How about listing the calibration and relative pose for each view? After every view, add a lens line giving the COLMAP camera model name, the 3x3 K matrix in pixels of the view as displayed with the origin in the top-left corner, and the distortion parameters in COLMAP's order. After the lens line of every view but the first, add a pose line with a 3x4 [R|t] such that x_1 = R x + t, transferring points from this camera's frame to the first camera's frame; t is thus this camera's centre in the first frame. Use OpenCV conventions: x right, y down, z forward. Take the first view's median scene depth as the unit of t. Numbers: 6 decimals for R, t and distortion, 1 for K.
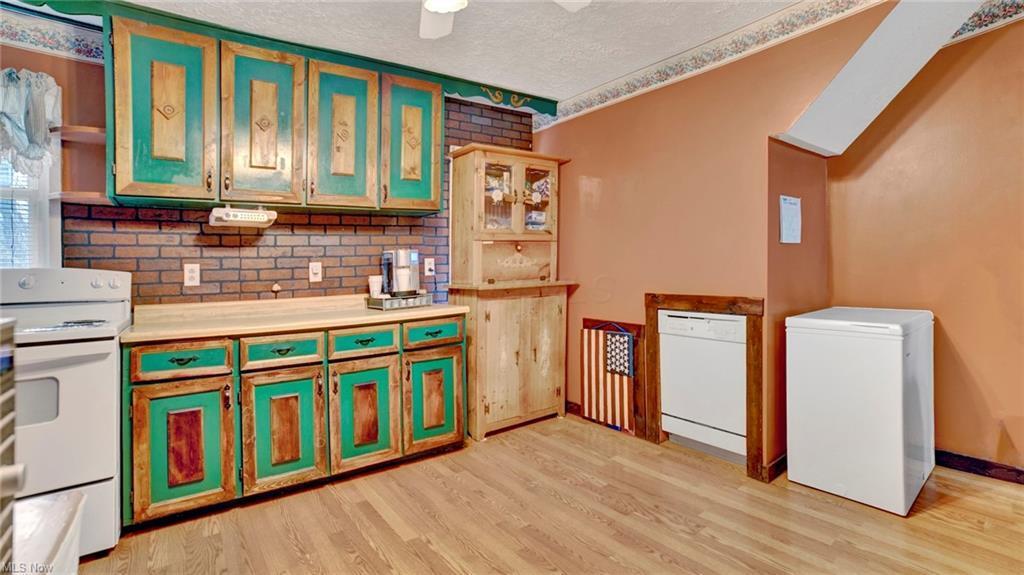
lens RADIAL K [[466.4, 0, 509.5], [0, 466.4, 261.4], [0, 0, 1]] dist [0.000172, -0.000113]
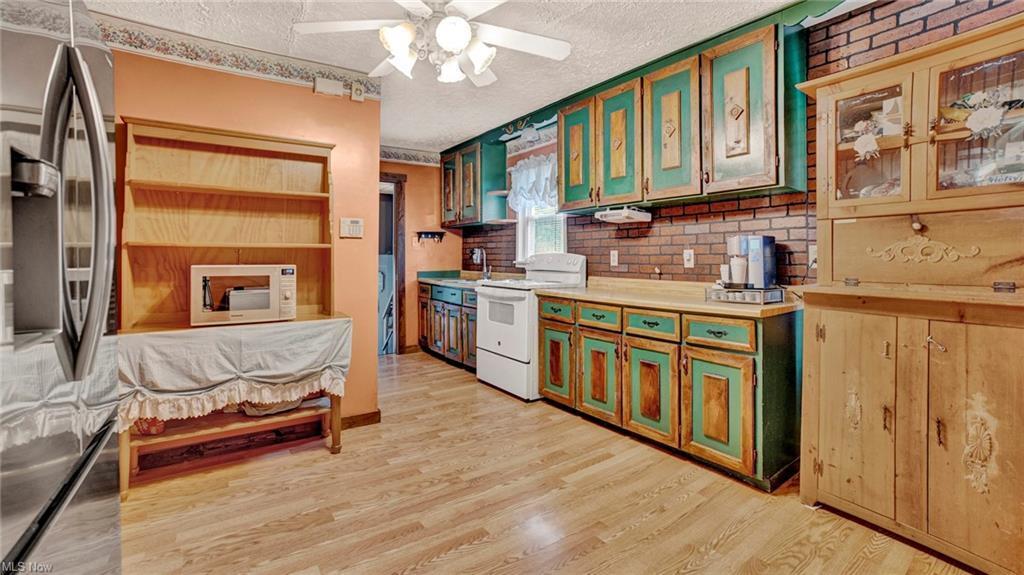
lens RADIAL K [[474.4, 0, 511.2], [0, 474.4, 257.8], [0, 0, 1]] dist [0.109305, 0.000057]
pose [[0.024298, 0.031712, -0.999202, 0.753467], [0.016535, 0.999347, 0.032119, -0.023871], [0.999568, -0.017303, 0.023758, 0.607441]]
